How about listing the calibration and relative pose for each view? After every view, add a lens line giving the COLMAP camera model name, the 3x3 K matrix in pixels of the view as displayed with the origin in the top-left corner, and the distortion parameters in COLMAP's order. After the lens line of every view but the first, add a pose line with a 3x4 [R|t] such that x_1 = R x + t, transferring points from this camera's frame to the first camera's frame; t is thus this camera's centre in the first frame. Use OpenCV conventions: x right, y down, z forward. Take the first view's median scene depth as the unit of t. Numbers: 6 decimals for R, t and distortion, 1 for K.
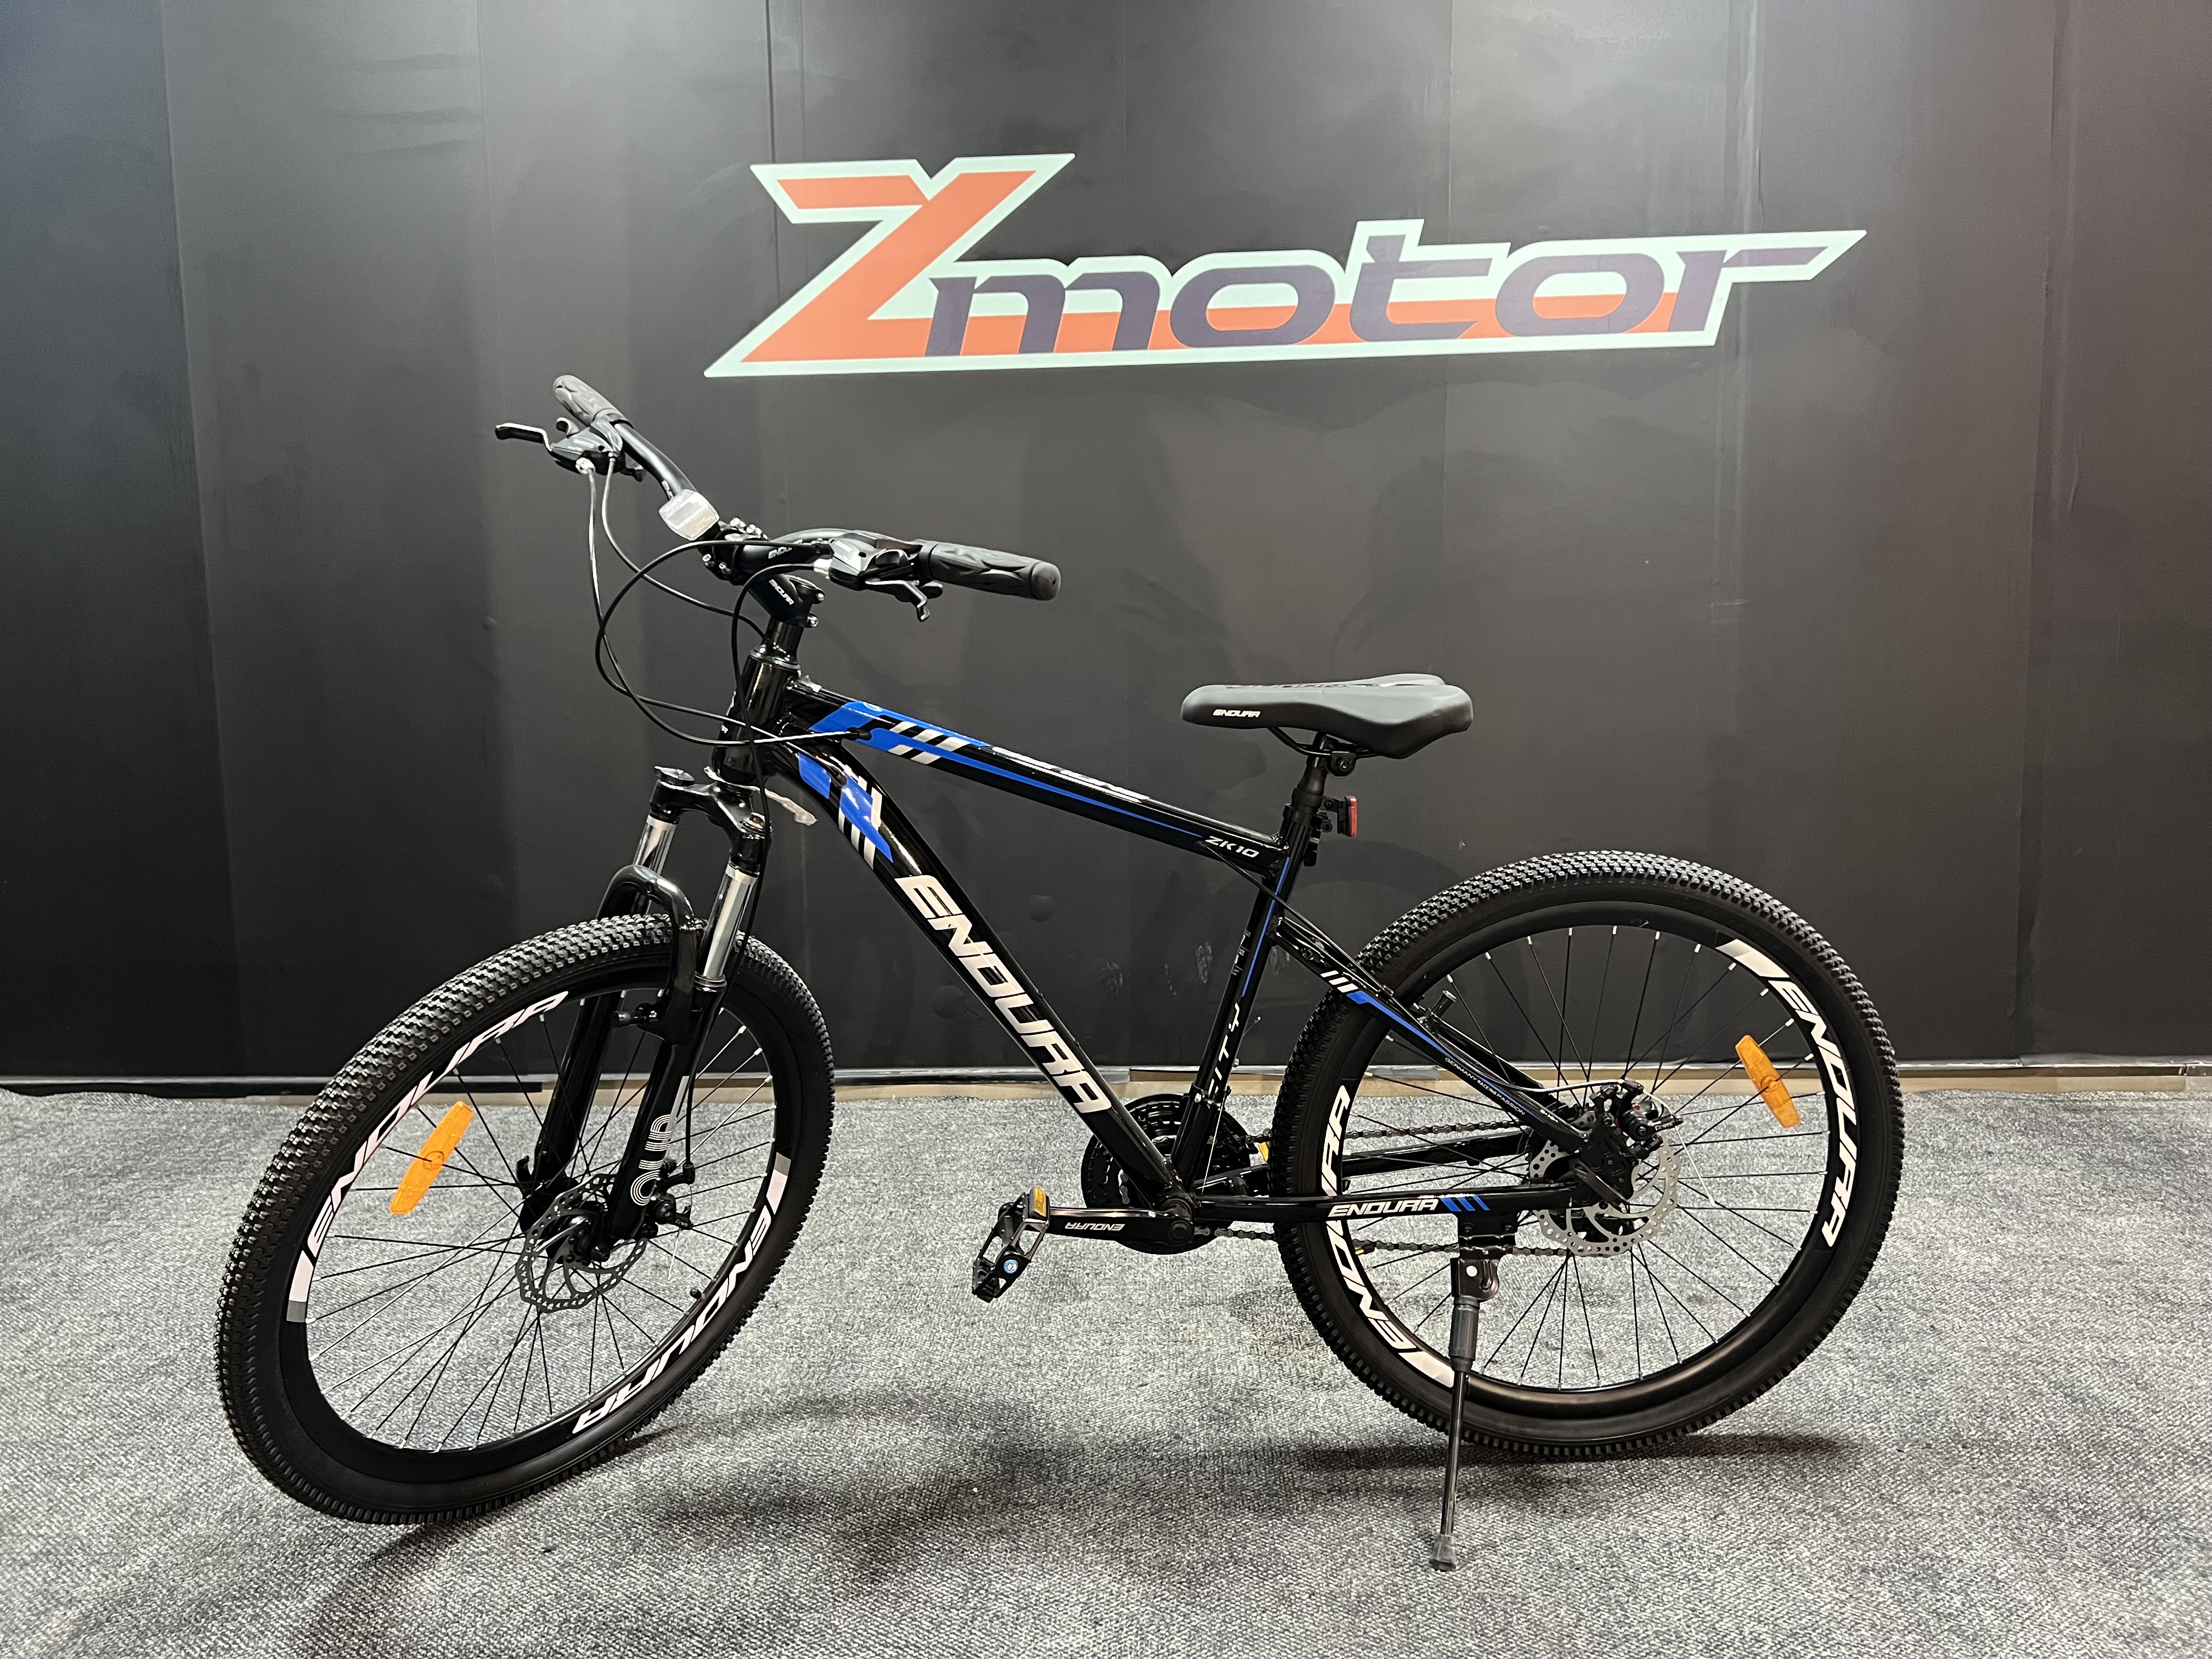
lens RADIAL K [[1739.4, 0, 1111.2], [0, 1739.4, 841.1], [0, 0, 1]] dist [0.036953, -0.047527]
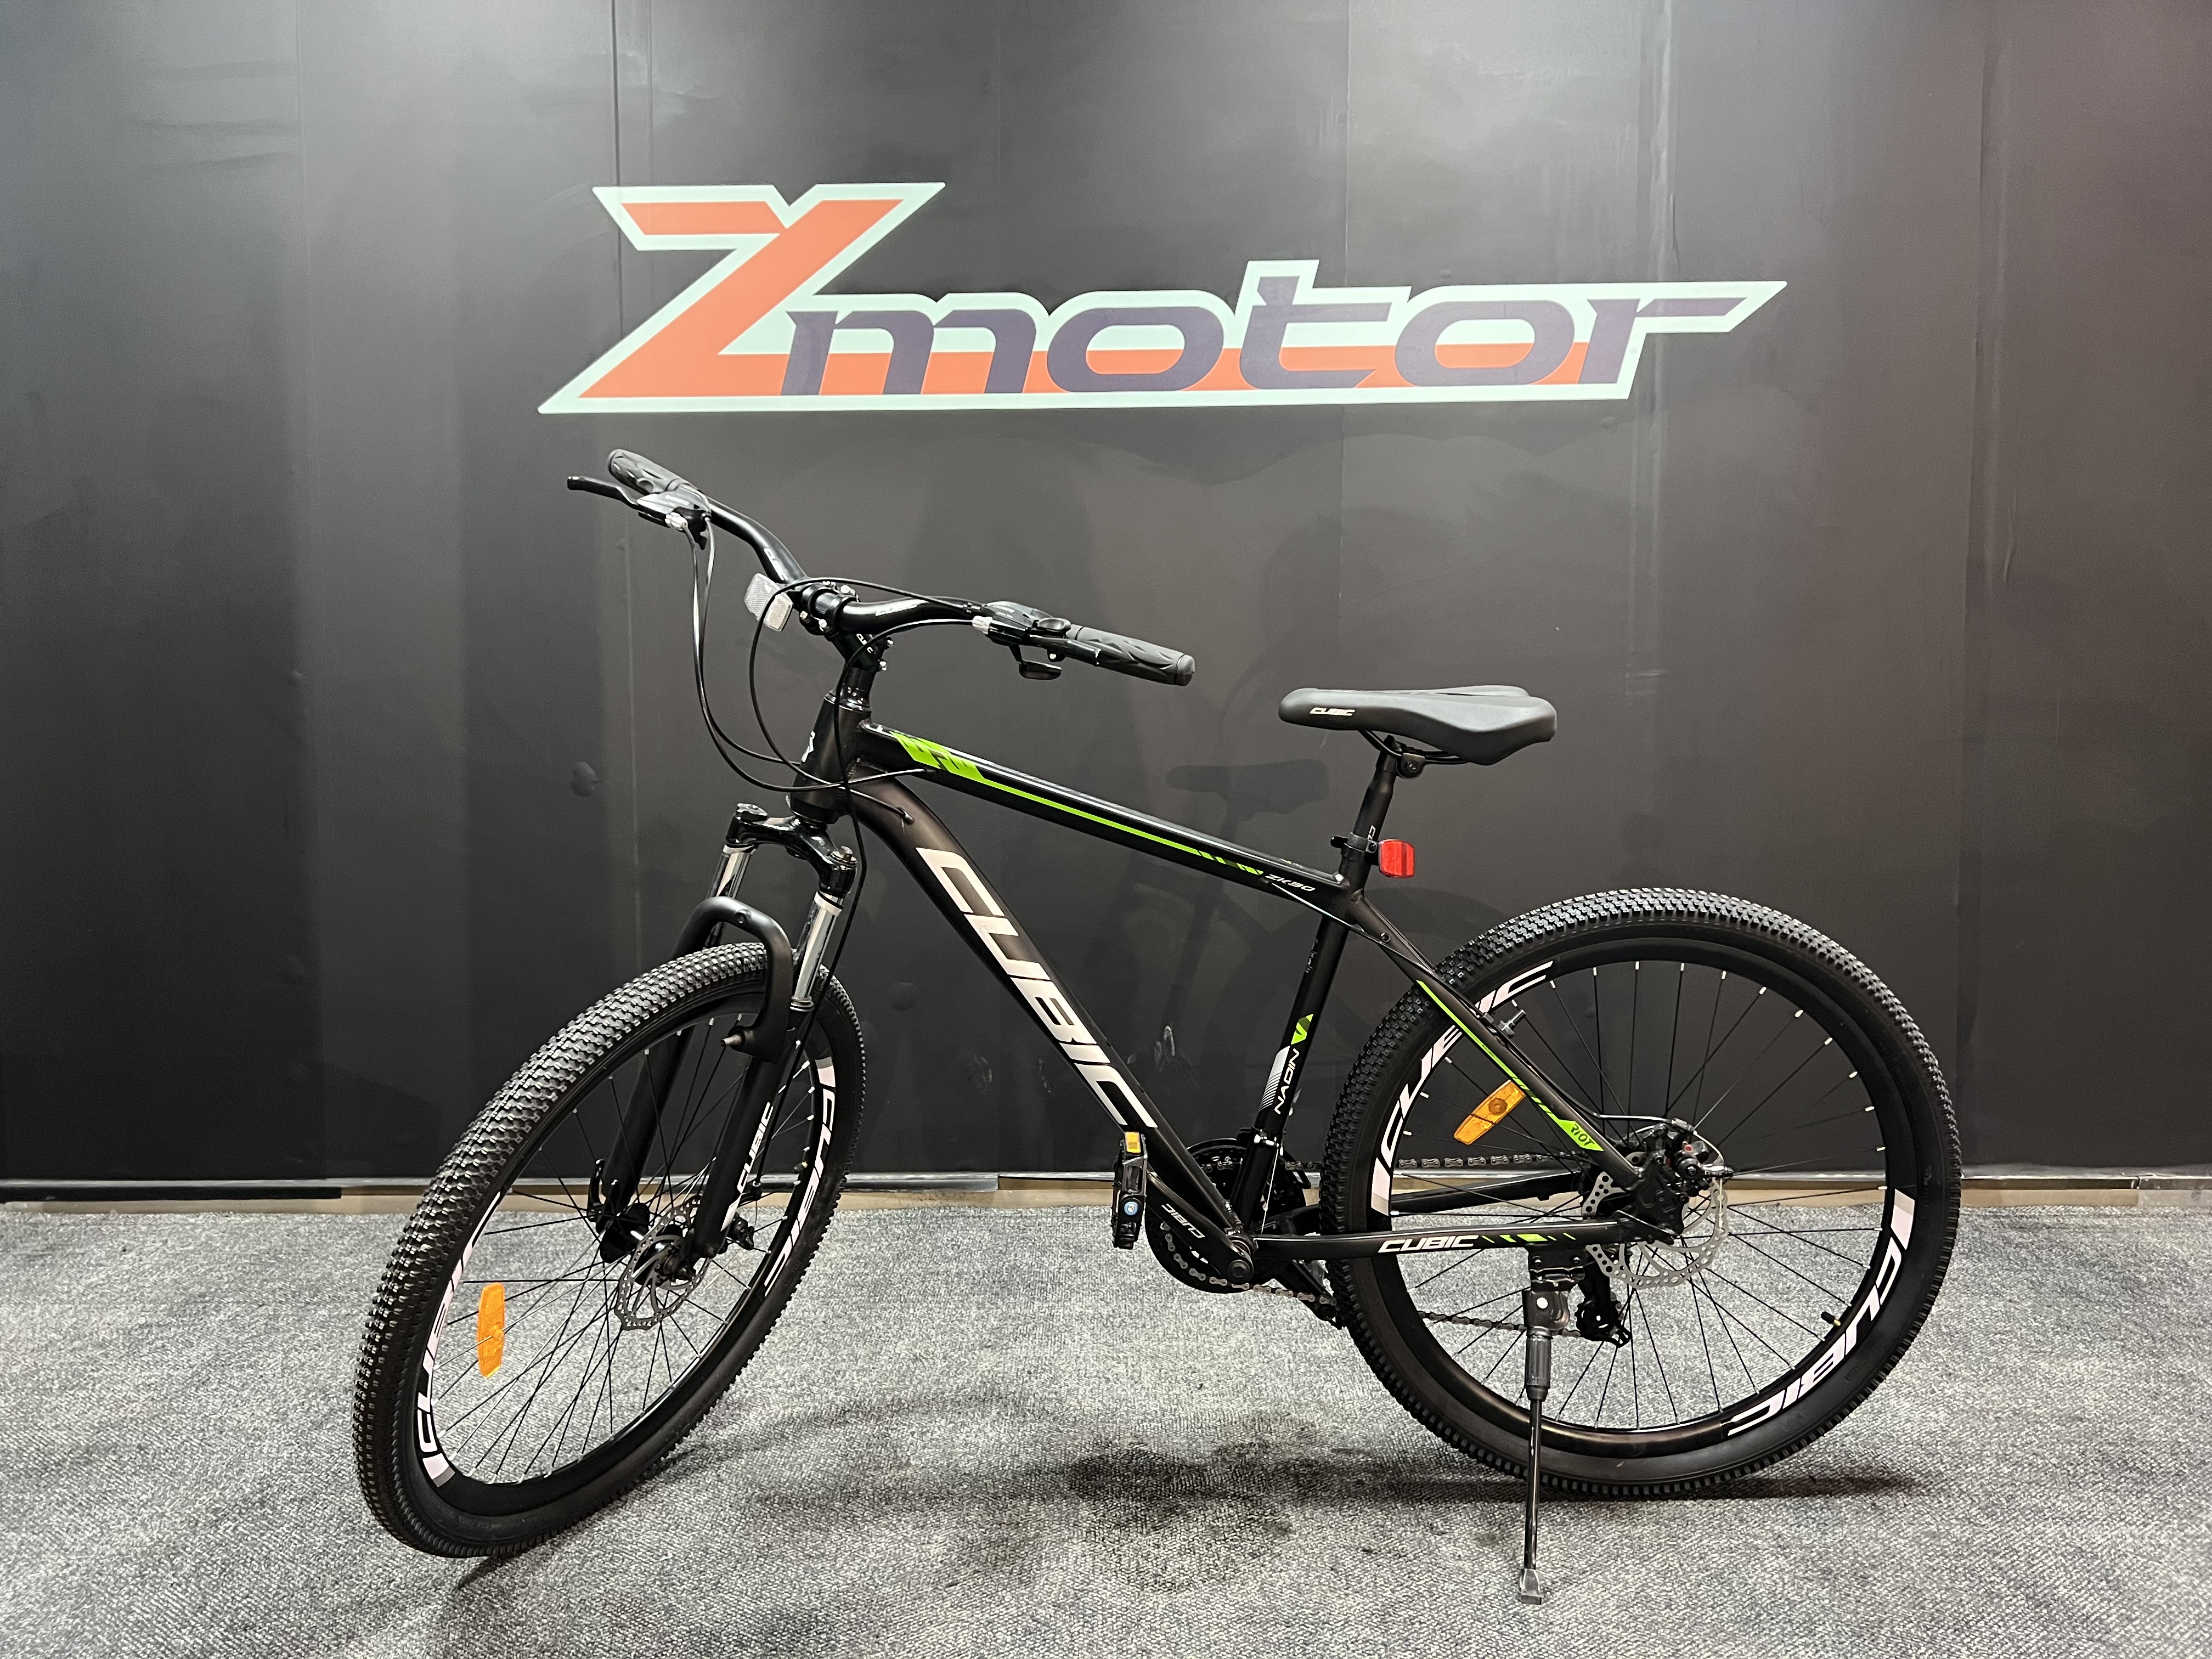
lens RADIAL K [[1716.6, 0, 1118.8], [0, 1716.6, 819.9], [0, 0, 1]] dist [0.049830, -0.070690]
pose [[0.999416, 0.010429, 0.032533, 0.045075], [-0.008798, 0.998716, -0.049890, -0.010362], [-0.033012, 0.049574, 0.998225, 0.098224]]
